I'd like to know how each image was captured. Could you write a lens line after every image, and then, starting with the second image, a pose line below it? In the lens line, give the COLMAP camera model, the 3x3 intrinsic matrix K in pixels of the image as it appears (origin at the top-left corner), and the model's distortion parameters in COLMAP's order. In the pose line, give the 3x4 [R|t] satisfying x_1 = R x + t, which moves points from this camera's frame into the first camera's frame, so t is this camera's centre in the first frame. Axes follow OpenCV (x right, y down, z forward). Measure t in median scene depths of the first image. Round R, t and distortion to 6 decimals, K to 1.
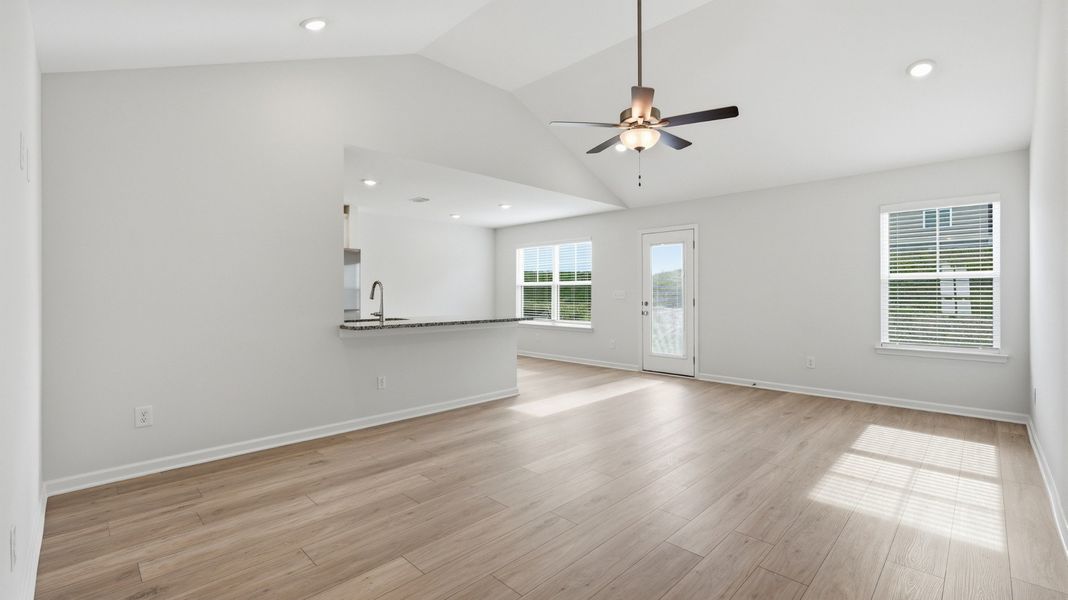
lens RADIAL K [[460.0, 0, 529.4], [0, 460.0, 294.5], [0, 0, 1]] dist [-0.002766, 0.001562]
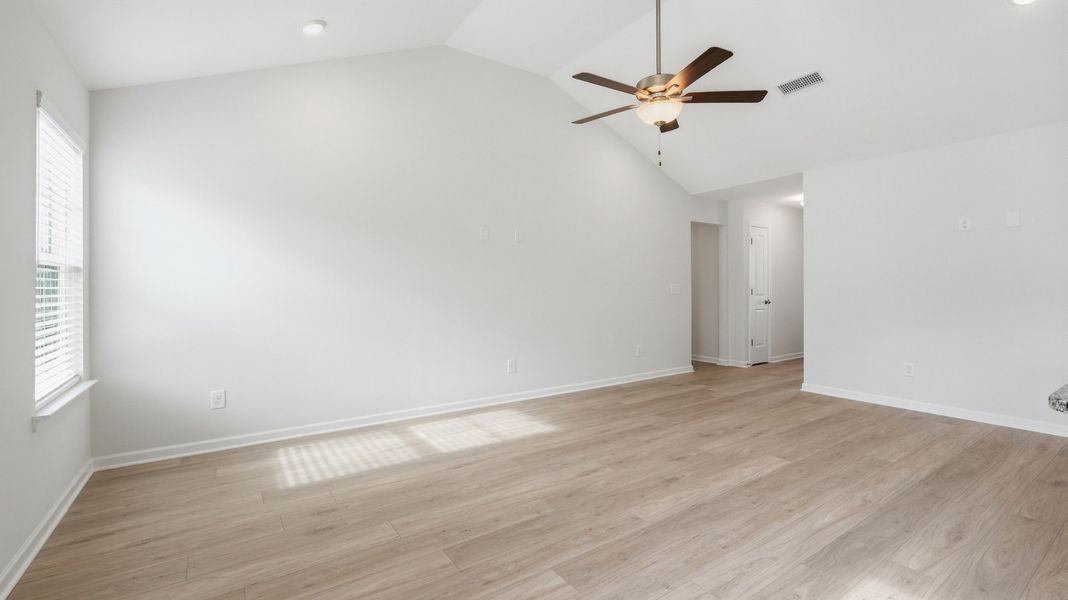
lens RADIAL K [[460.0, 0, 537.8], [0, 460.0, 300.1], [0, 0, 1]] dist [-0.002766, 0.001562]
pose [[-0.984115, 0.003680, 0.177495, 0.311991], [0.008622, 0.999596, 0.027076, -0.004147], [-0.177323, 0.028176, -0.983749, 1.865511]]
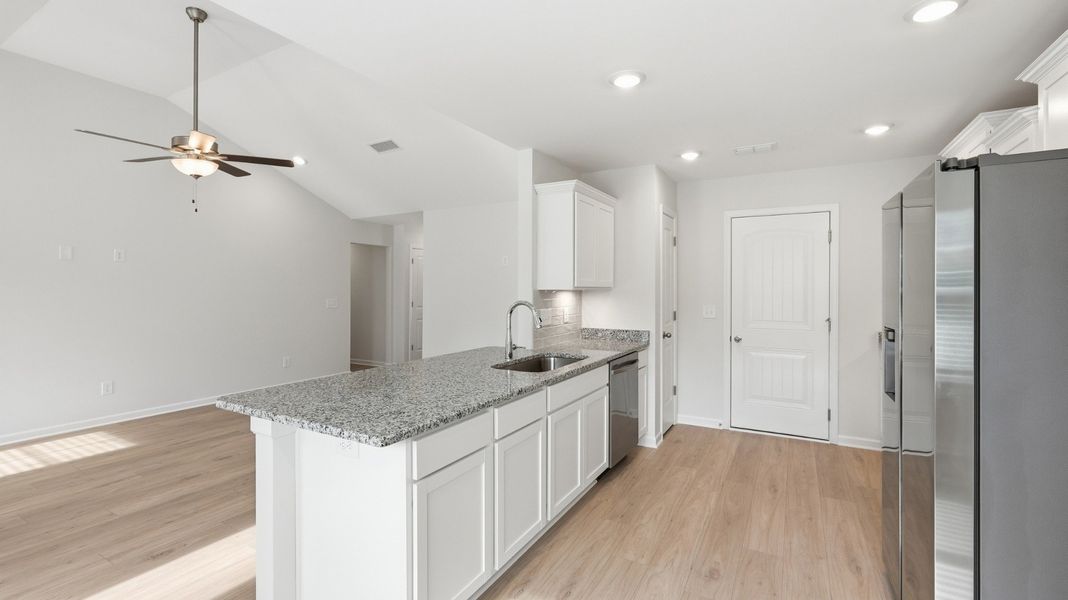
lens RADIAL K [[460.0, 0, 528.7], [0, 460.0, 290.0], [0, 0, 1]] dist [-0.002766, 0.001562]
pose [[-0.965790, 0.005221, -0.259274, -0.212516], [0.004250, 0.999982, 0.004304, -0.057911], [0.259291, 0.003055, -0.965794, 2.150643]]
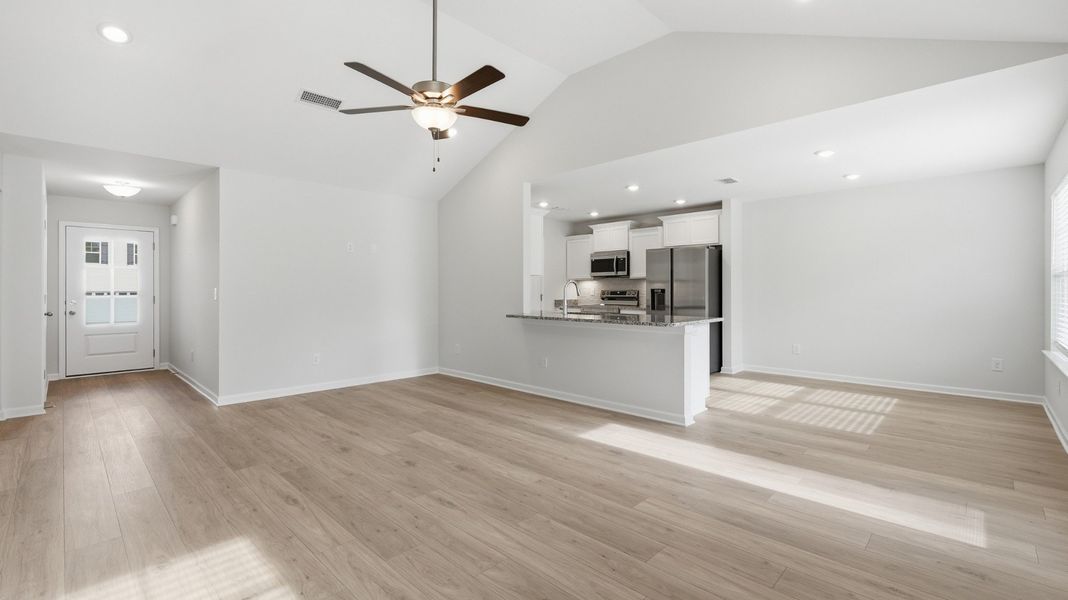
lens RADIAL K [[460.0, 0, 537.5], [0, 460.0, 296.0], [0, 0, 1]] dist [-0.002766, 0.001562]
pose [[0.016765, 0.013499, -0.999768, 1.110745], [-0.001490, 0.999908, 0.013475, -0.005823], [0.999858, 0.001263, 0.016784, 1.163035]]
